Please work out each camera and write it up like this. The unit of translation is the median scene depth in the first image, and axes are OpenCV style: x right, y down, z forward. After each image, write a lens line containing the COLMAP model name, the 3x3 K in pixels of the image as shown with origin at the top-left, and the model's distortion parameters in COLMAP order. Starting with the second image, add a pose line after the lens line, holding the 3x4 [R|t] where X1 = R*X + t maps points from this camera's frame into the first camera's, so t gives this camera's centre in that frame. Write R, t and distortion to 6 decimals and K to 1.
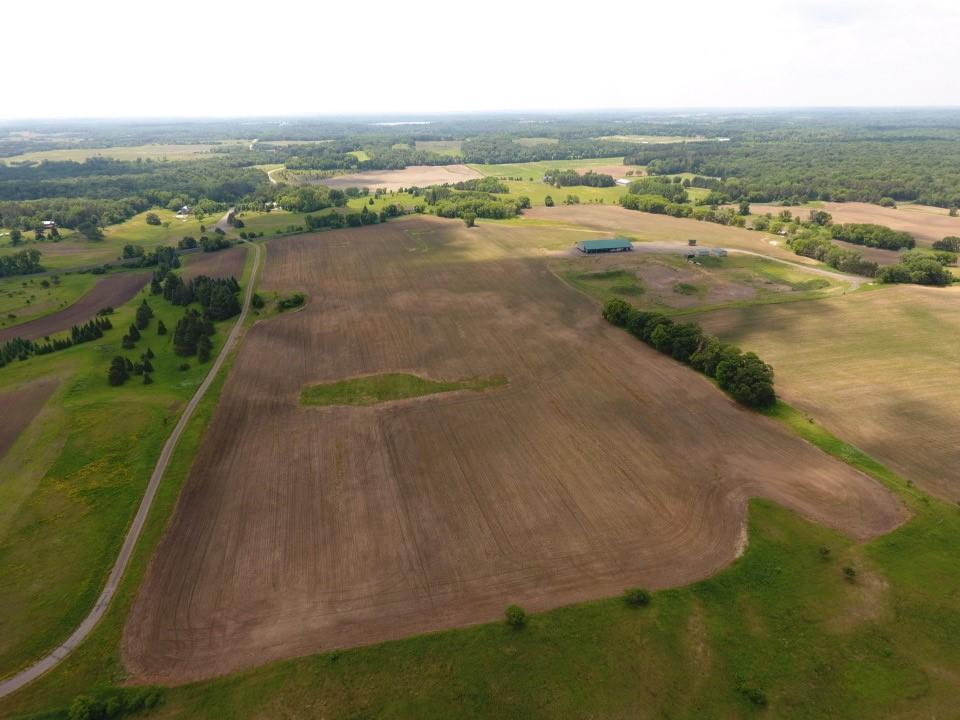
lens RADIAL K [[562.6, 0, 459.3], [0, 562.6, 360.5], [0, 0, 1]] dist [-0.000803, -0.001751]
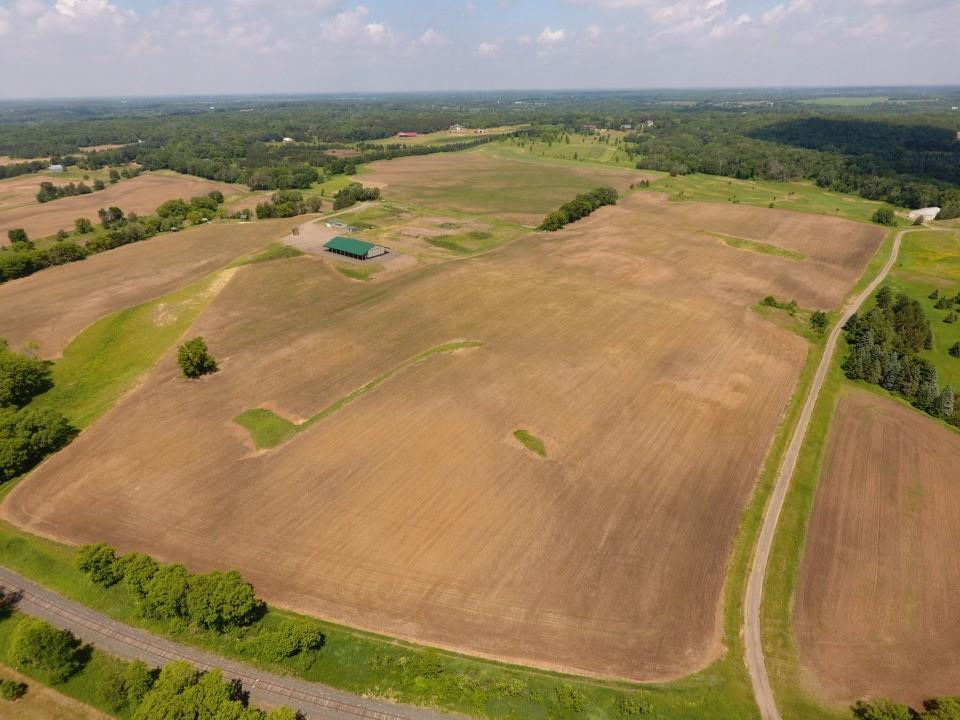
lens RADIAL K [[562.6, 0, 459.3], [0, 562.6, 360.5], [0, 0, 1]] dist [-0.000803, -0.001751]
pose [[-0.614702, -0.329449, 0.716663, -0.691272], [0.343024, 0.706516, 0.619006, -0.782395], [-0.710265, 0.626337, -0.321288, 1.805222]]
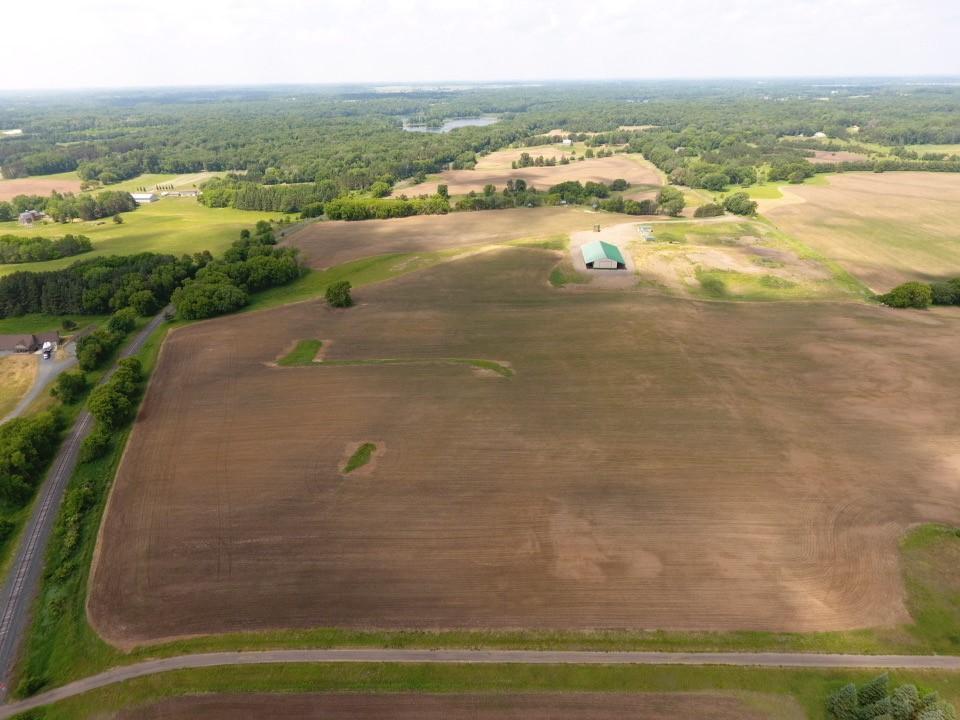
lens RADIAL K [[562.6, 0, 459.3], [0, 562.6, 360.5], [0, 0, 1]] dist [-0.000803, -0.001751]
pose [[0.307797, -0.424475, 0.851518, -0.778682], [0.402844, 0.868929, 0.287539, -0.550252], [-0.861962, 0.254526, 0.438451, 1.232628]]
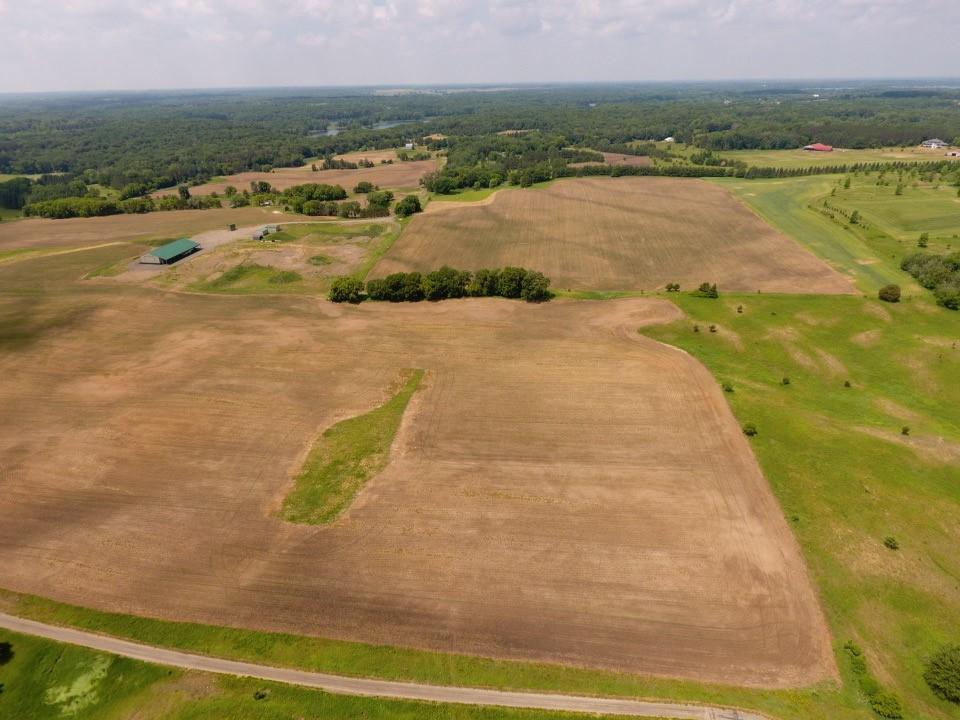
lens RADIAL K [[562.6, 0, 459.3], [0, 562.6, 360.5], [0, 0, 1]] dist [-0.000803, -0.001751]
pose [[0.351783, -0.414670, 0.839224, -0.537936], [0.396846, 0.878041, 0.267502, -0.161215], [-0.847798, 0.238940, 0.473440, 0.367915]]
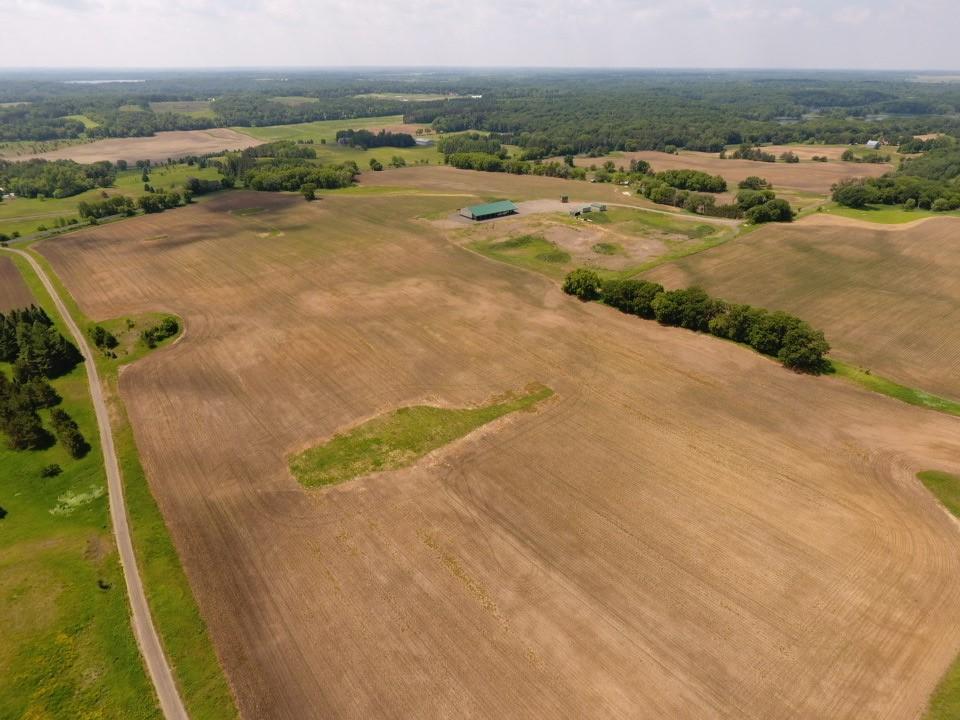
lens RADIAL K [[562.6, 0, 459.3], [0, 562.6, 360.5], [0, 0, 1]] dist [-0.000803, -0.001751]
pose [[0.907035, -0.185688, 0.377898, -0.256828], [0.162546, 0.982351, 0.092553, -0.078479], [-0.388414, -0.022522, 0.921210, 0.233113]]
